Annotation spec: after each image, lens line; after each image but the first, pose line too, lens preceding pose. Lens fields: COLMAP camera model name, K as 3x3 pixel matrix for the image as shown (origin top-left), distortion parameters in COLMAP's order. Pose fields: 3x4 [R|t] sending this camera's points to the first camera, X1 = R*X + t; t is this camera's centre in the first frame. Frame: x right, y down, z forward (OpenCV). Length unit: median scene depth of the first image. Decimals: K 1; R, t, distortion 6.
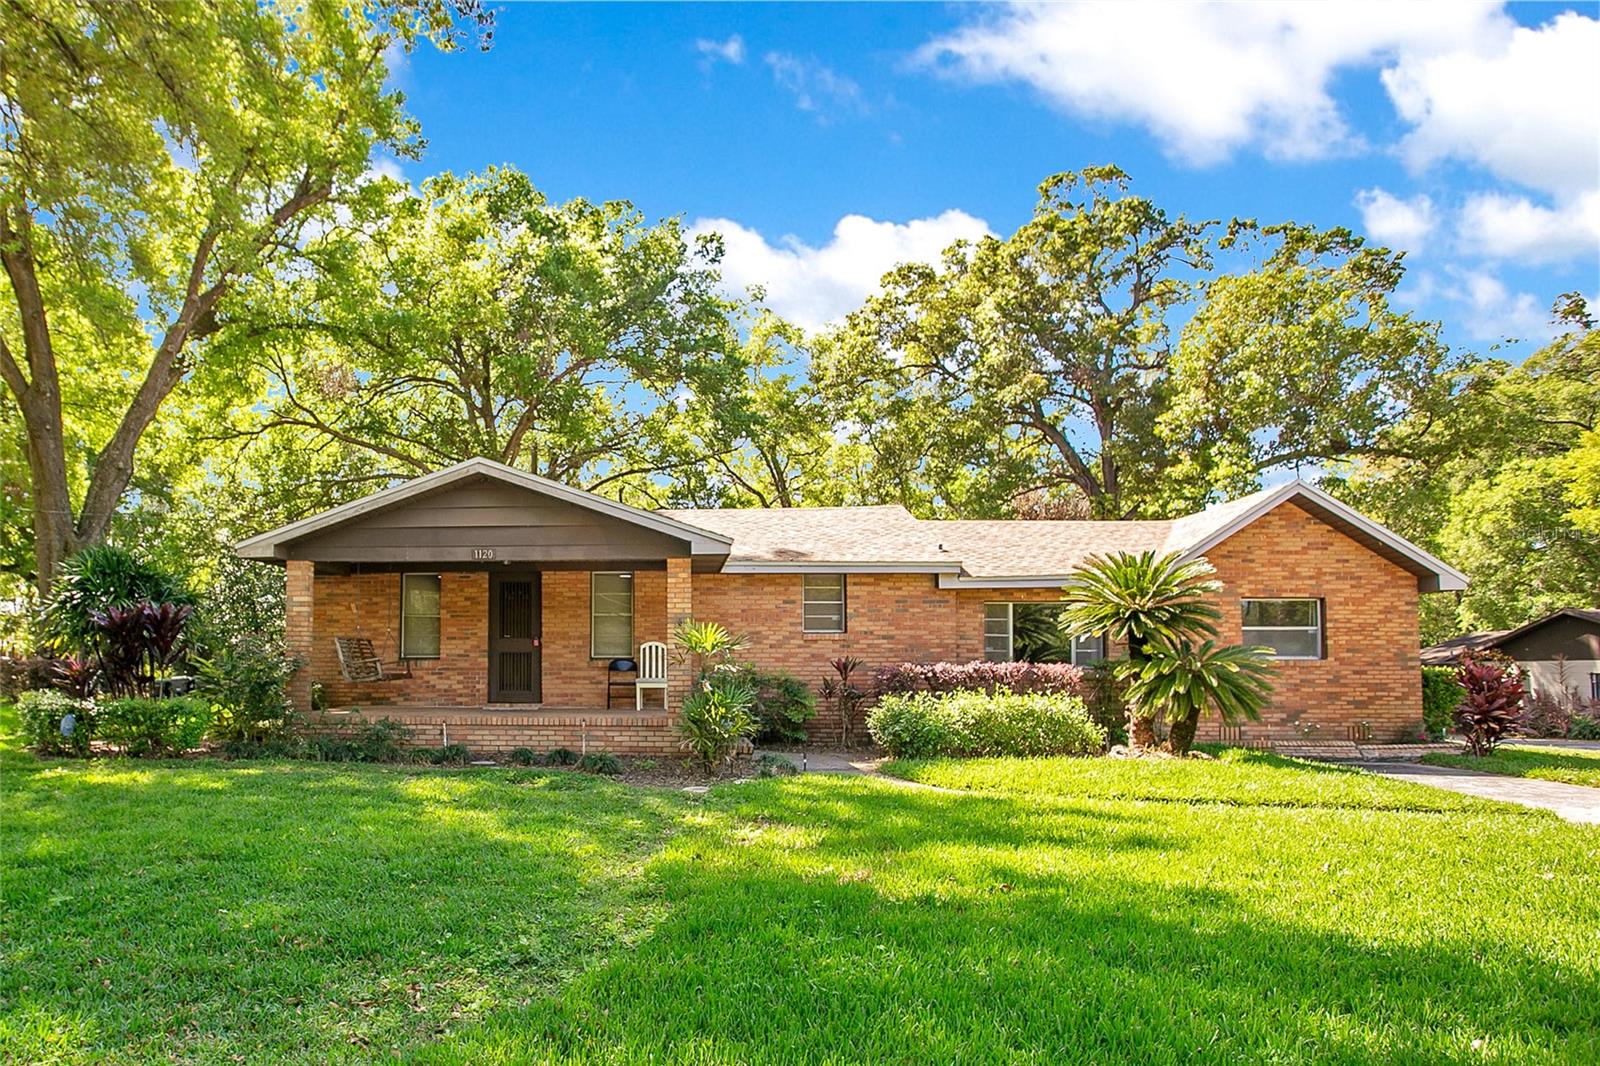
lens RADIAL K [[783.8, 0, 800.0], [0, 783.8, 533.0], [0, 0, 1]] dist [0.000023, -0.000231]
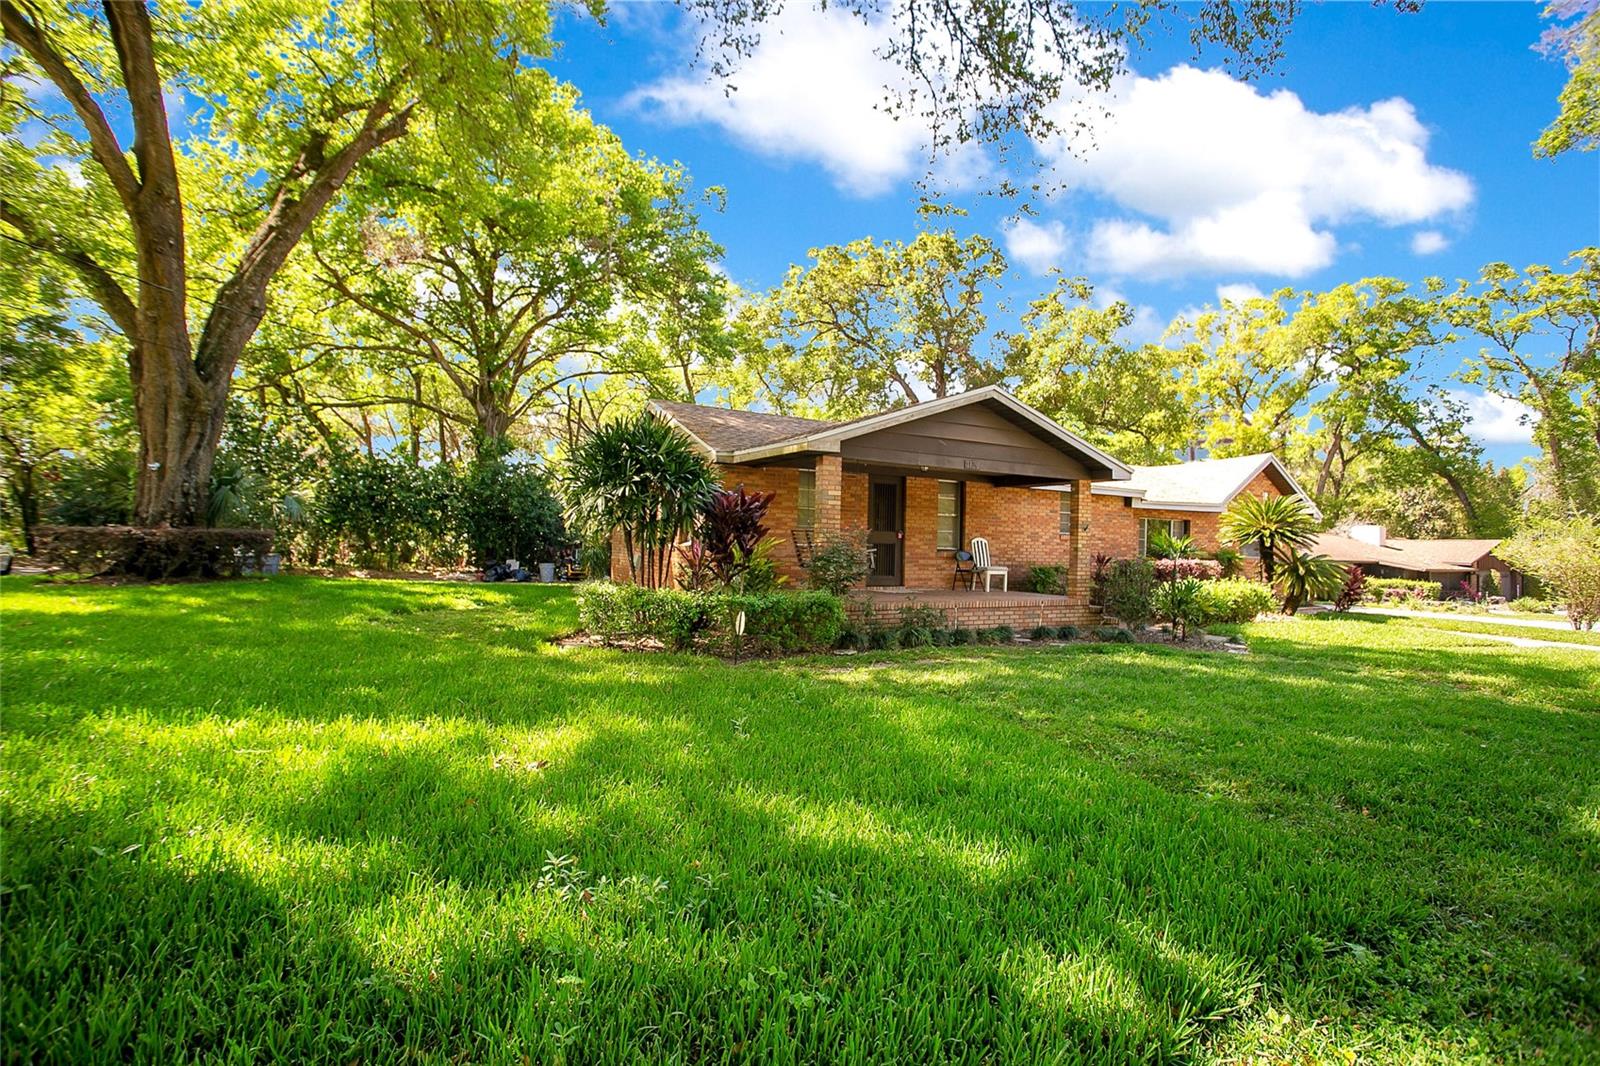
lens RADIAL K [[783.8, 0, 800.0], [0, 783.8, 533.0], [0, 0, 1]] dist [0.000023, -0.000231]
pose [[0.912556, 0.040606, 0.406931, -0.963912], [-0.088969, 0.990938, 0.100635, 0.028868], [-0.399157, -0.128039, 0.907898, -0.029623]]
